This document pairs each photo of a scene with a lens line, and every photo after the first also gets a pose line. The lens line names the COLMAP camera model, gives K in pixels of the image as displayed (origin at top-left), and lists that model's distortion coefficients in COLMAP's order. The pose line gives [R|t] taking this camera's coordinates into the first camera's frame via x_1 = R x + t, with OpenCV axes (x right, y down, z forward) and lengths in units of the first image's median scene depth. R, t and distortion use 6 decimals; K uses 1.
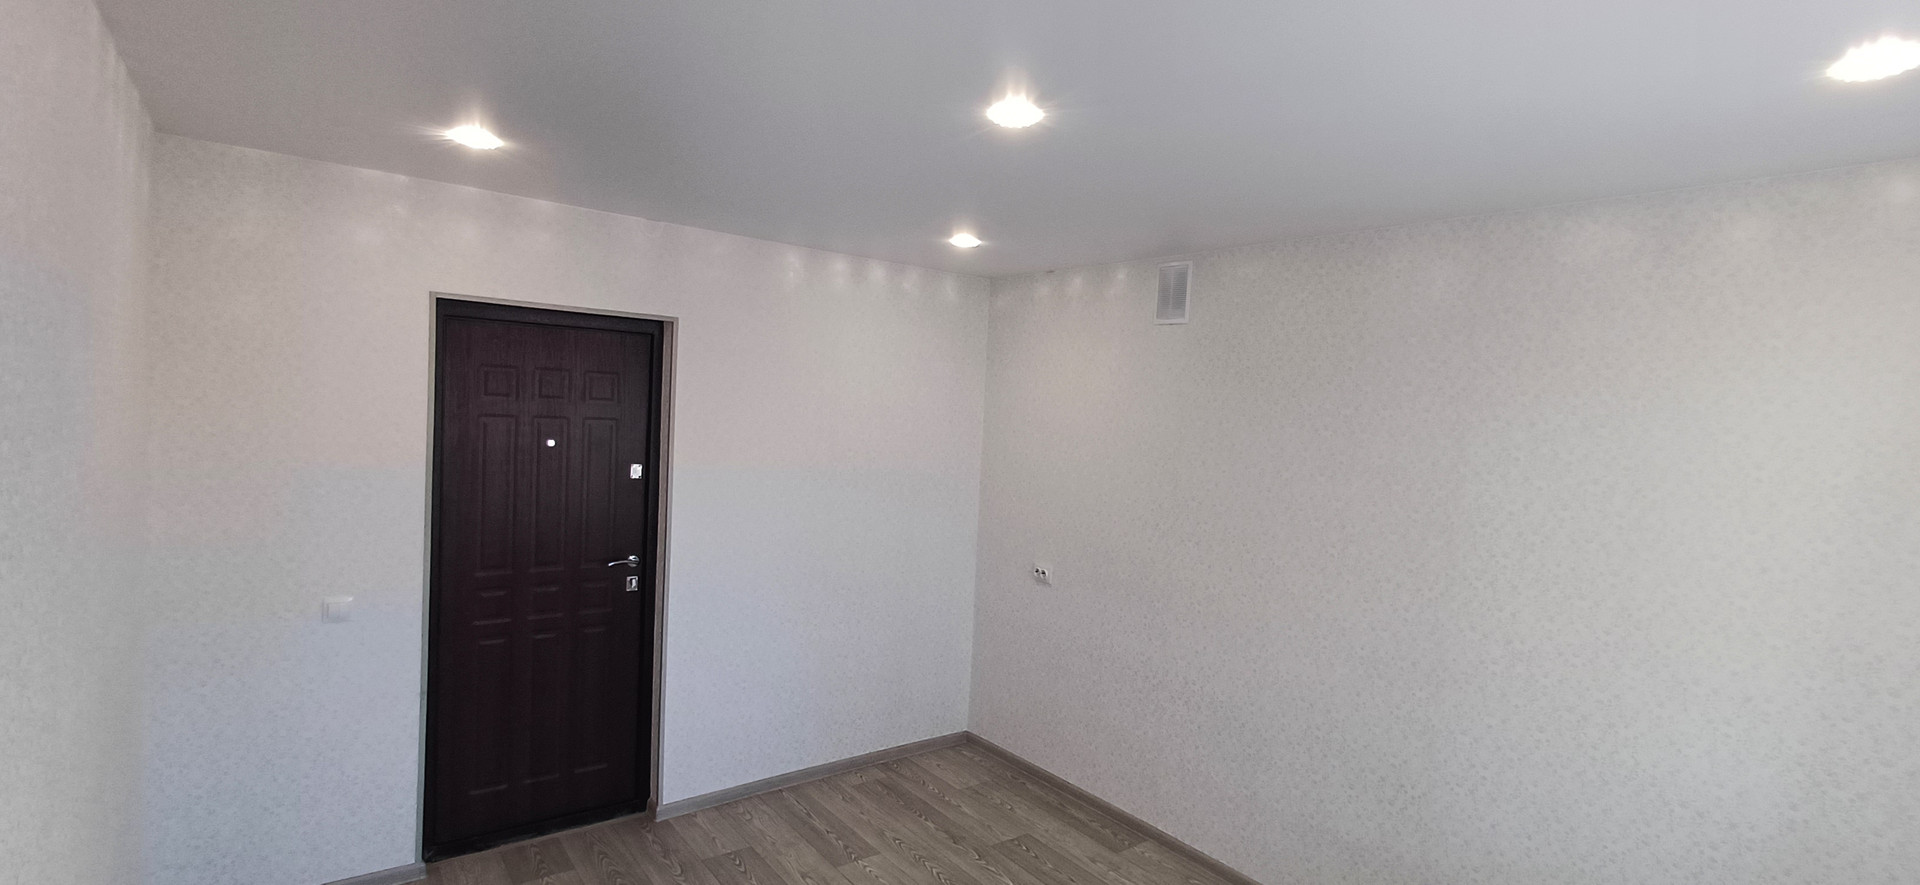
lens RADIAL K [[885.5, 0, 977.8], [0, 885.5, 443.4], [0, 0, 1]] dist [-0.002018, 0.001257]
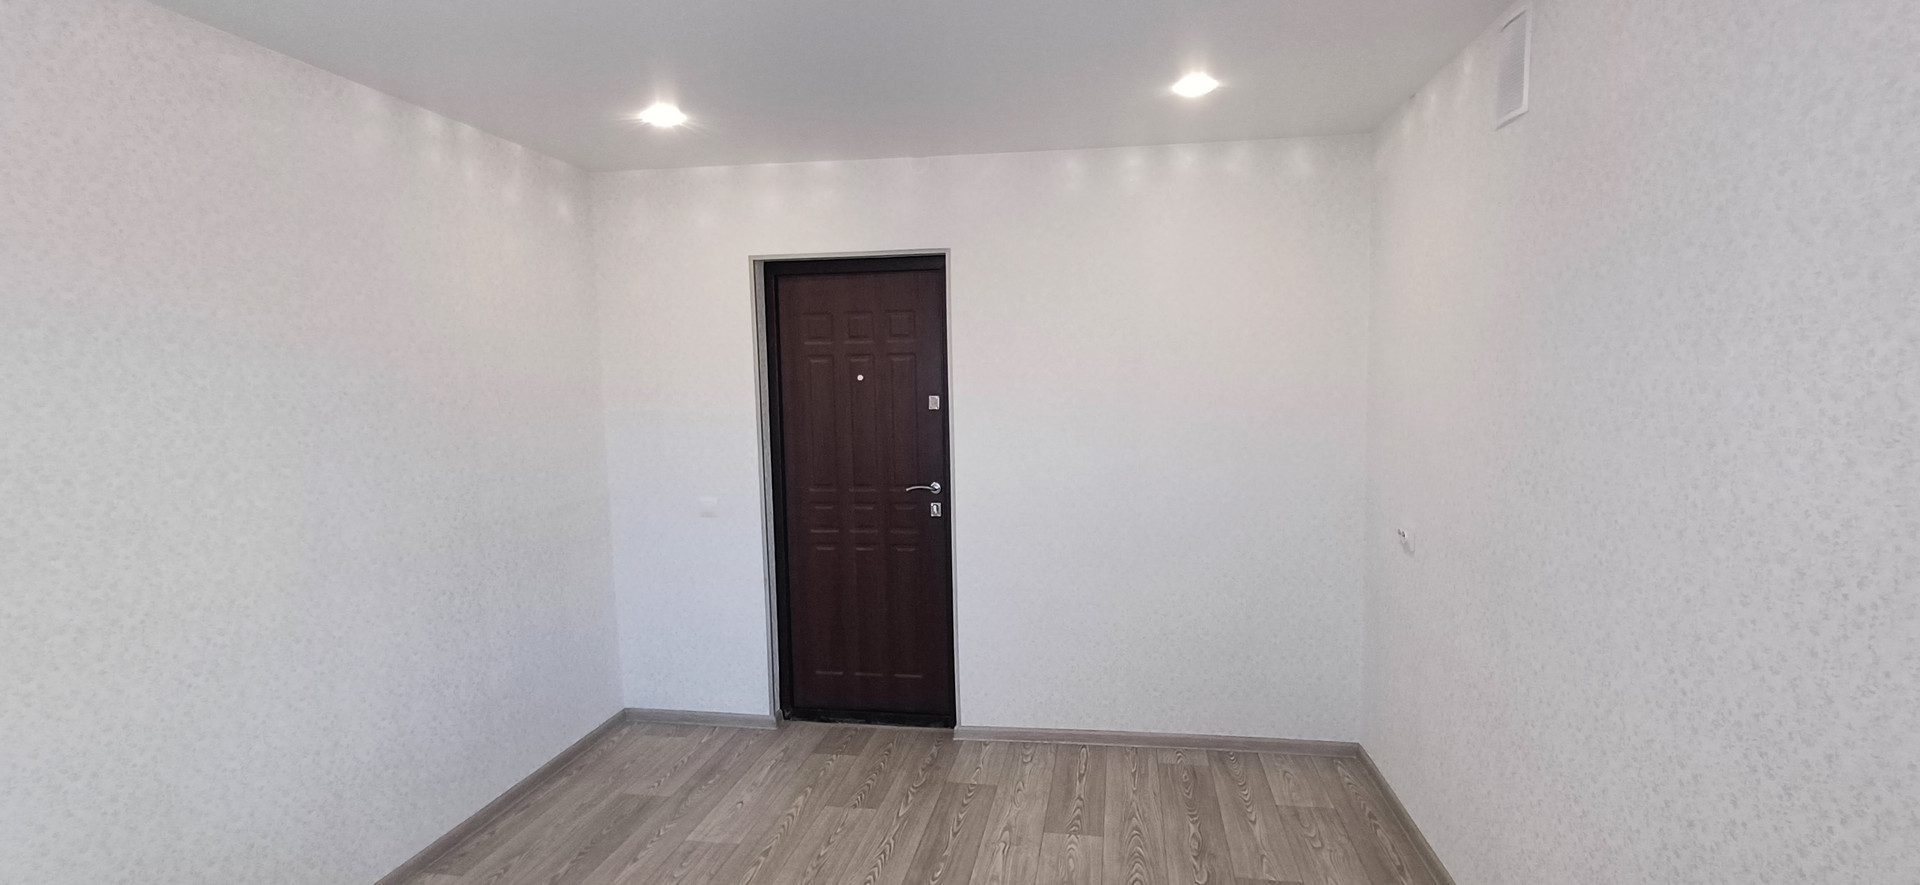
lens RADIAL K [[885.5, 0, 966.8], [0, 885.5, 447.8], [0, 0, 1]] dist [-0.002018, 0.001257]
pose [[0.669232, -0.000352, -0.743054, 0.439897], [0.020846, 0.999615, 0.018302, 0.069919], [0.742761, -0.027738, 0.668982, 0.342904]]
